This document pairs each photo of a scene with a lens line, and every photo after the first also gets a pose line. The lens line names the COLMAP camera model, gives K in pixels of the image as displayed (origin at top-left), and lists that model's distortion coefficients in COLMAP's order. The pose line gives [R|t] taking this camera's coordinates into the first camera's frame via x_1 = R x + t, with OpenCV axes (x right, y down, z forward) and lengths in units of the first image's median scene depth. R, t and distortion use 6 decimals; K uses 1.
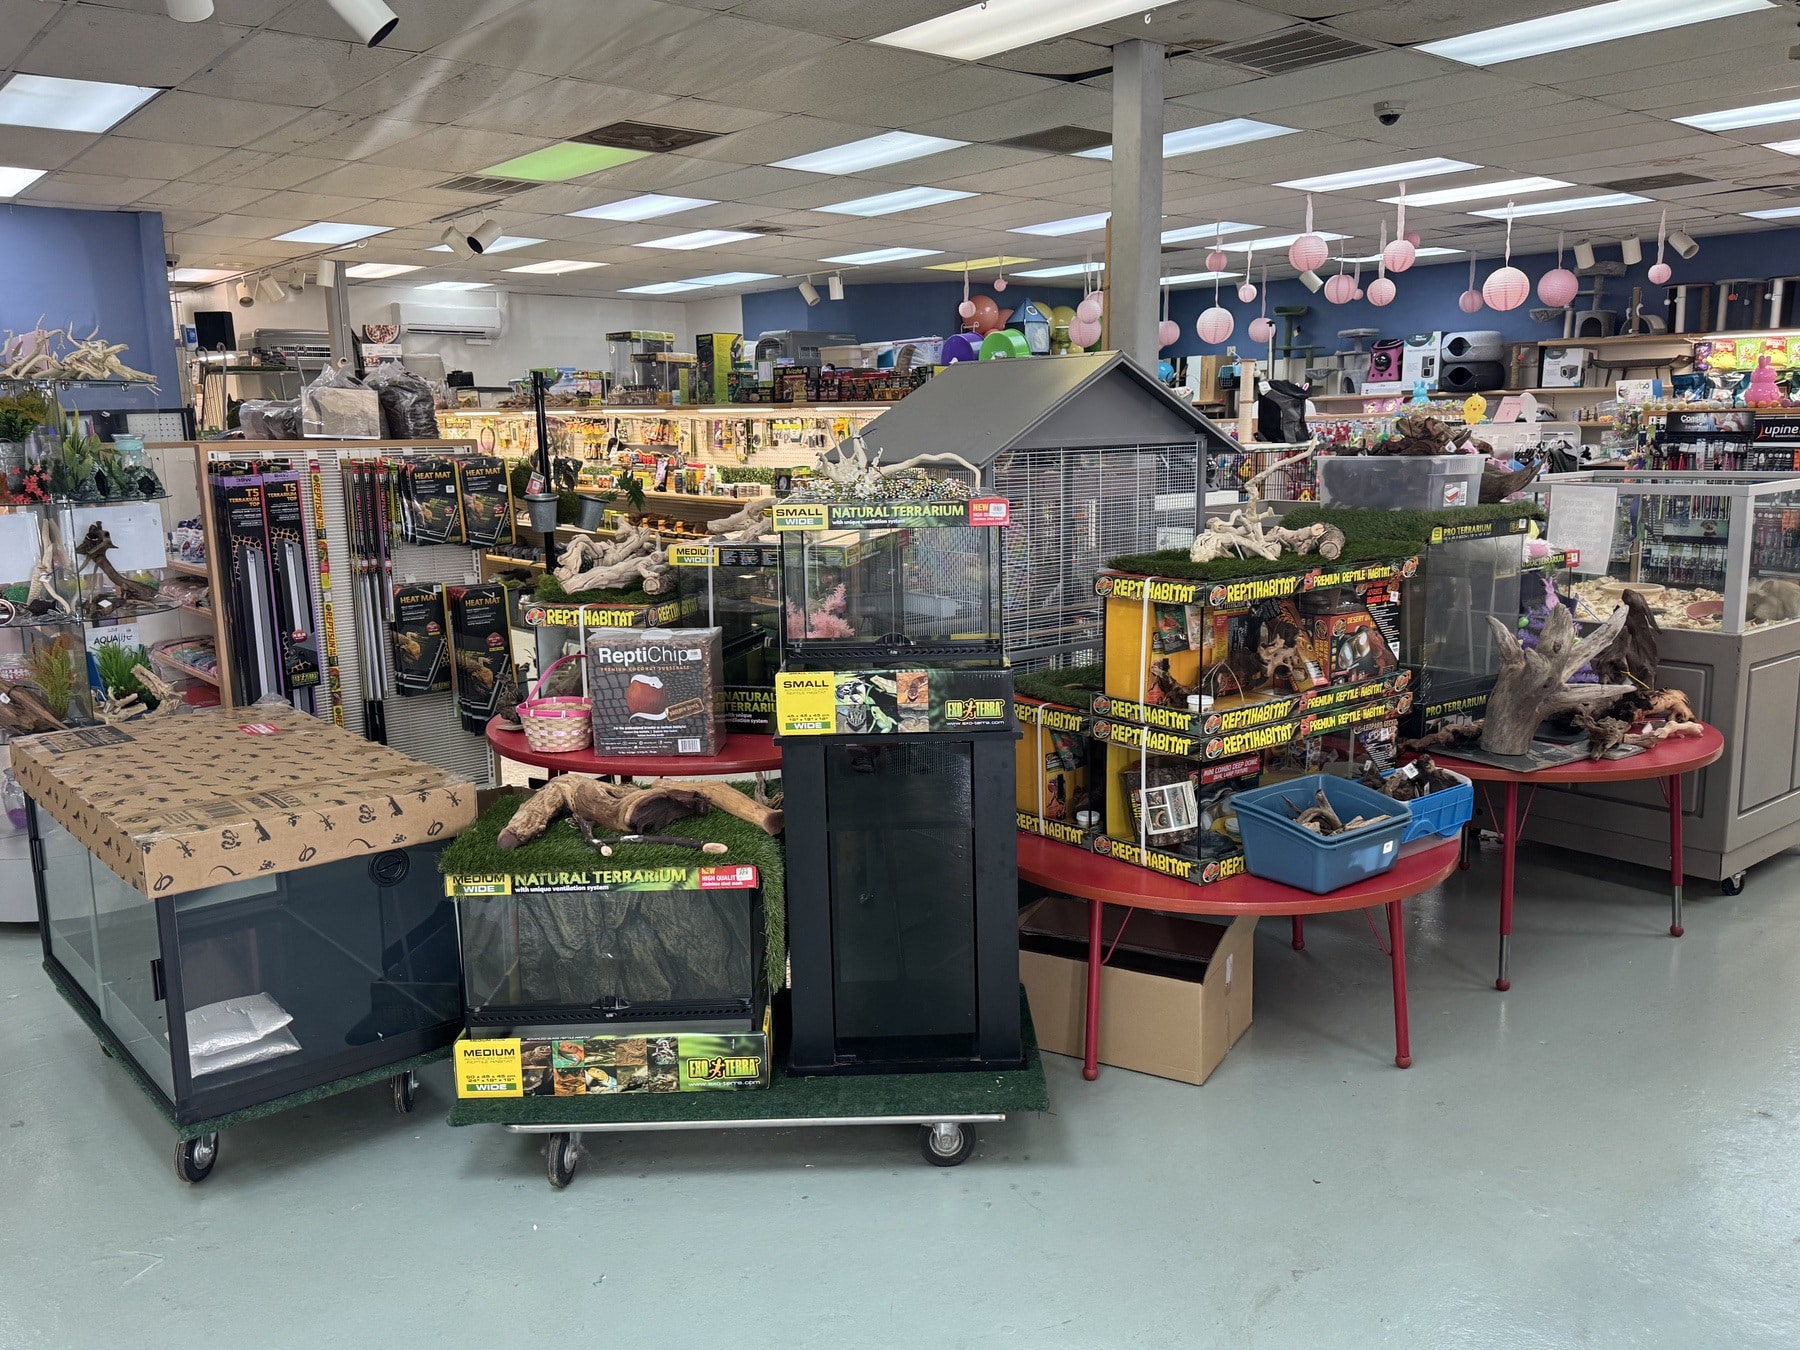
lens RADIAL K [[1445.5, 0, 900.0], [0, 1445.5, 675.0], [0, 0, 1]] dist [0.006426, 0.004270]
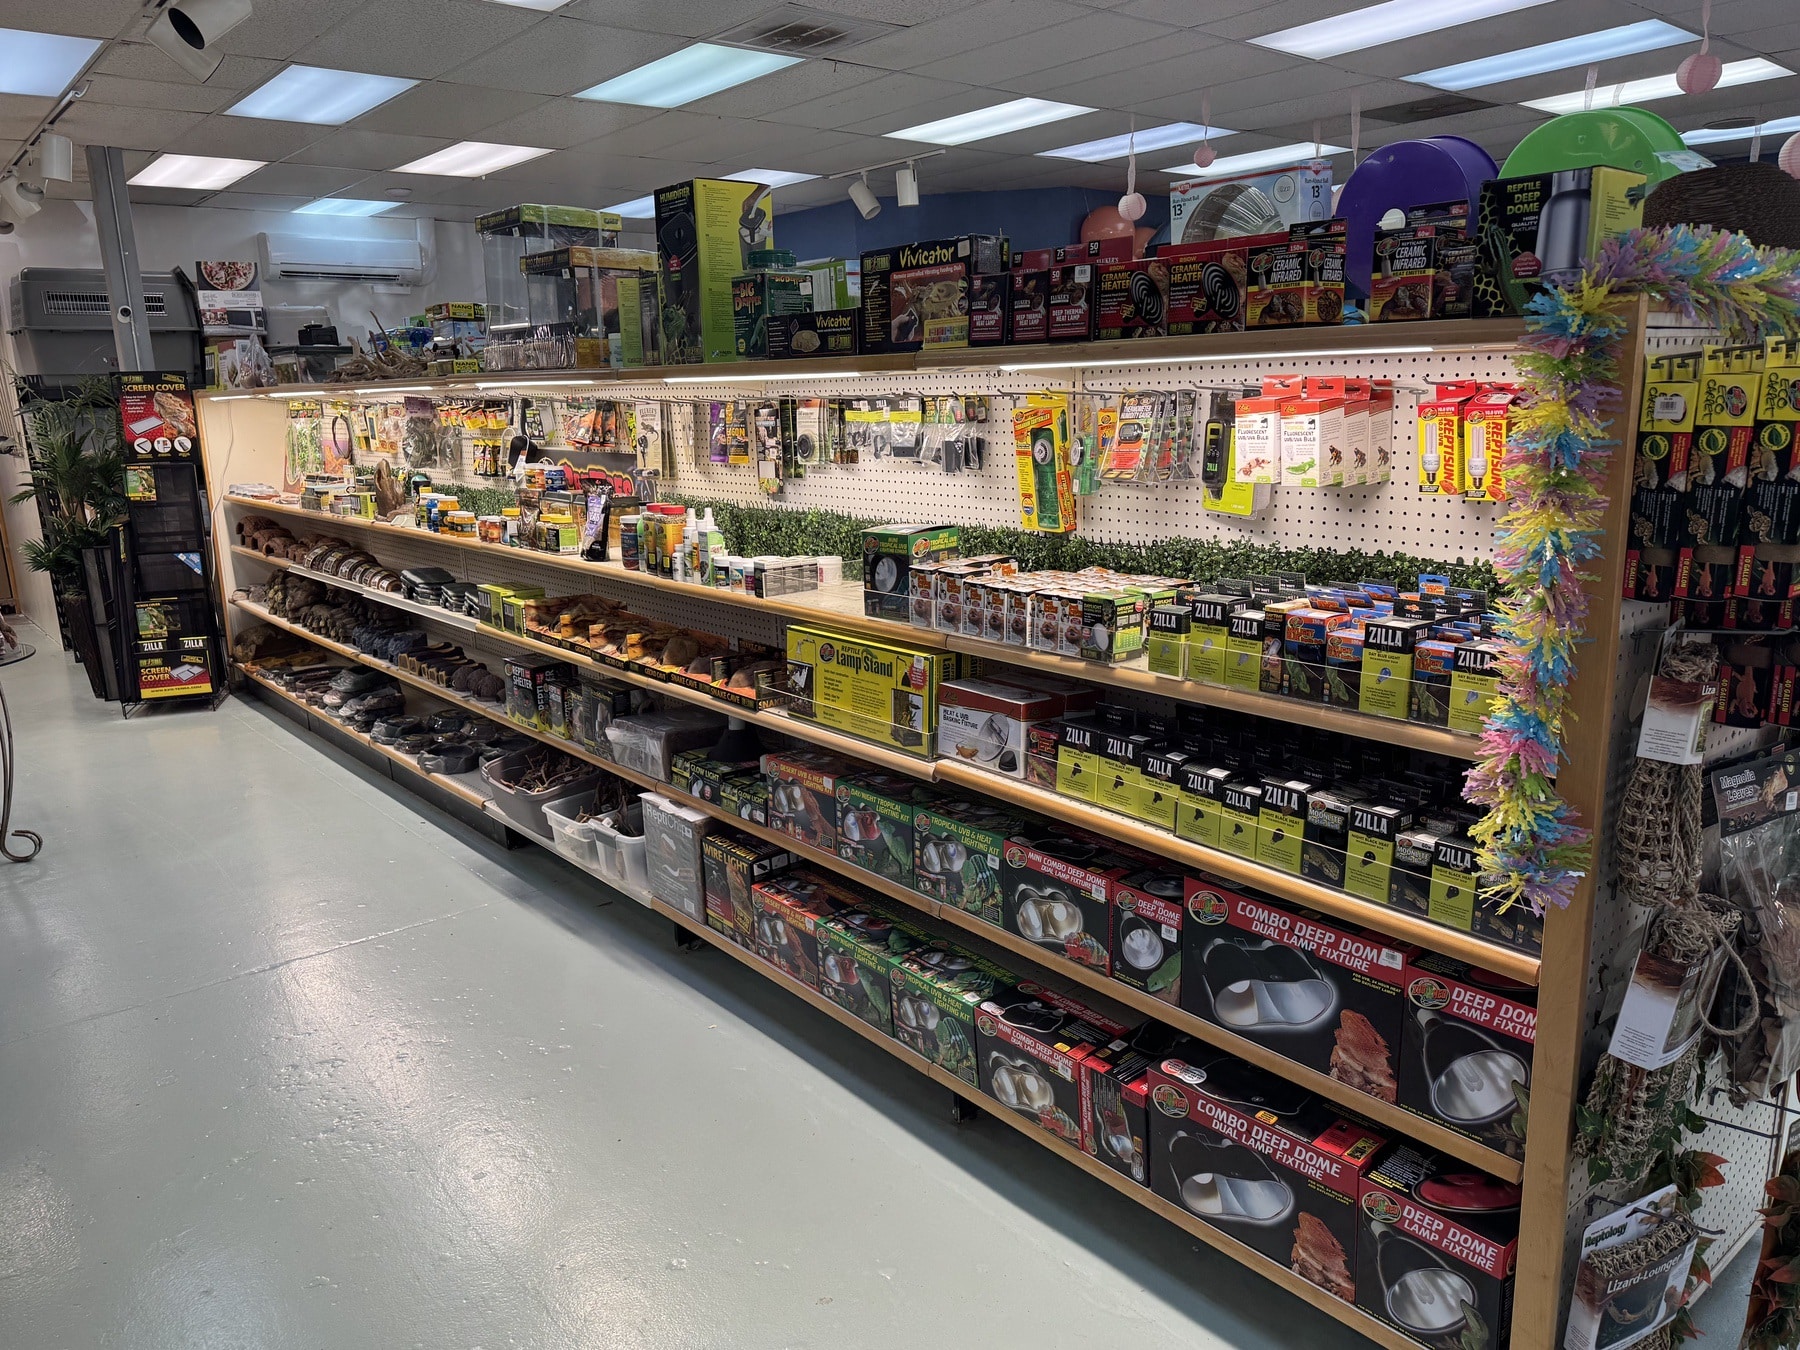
lens RADIAL K [[1286.6, 0, 900.0], [0, 1286.6, 675.0], [0, 0, 1]] dist [-0.003010, -0.005709]
pose [[0.999912, -0.012325, -0.004842, -0.065781], [0.012522, 0.998998, 0.042959, -0.104349], [0.004308, -0.043016, 0.999065, 0.578255]]
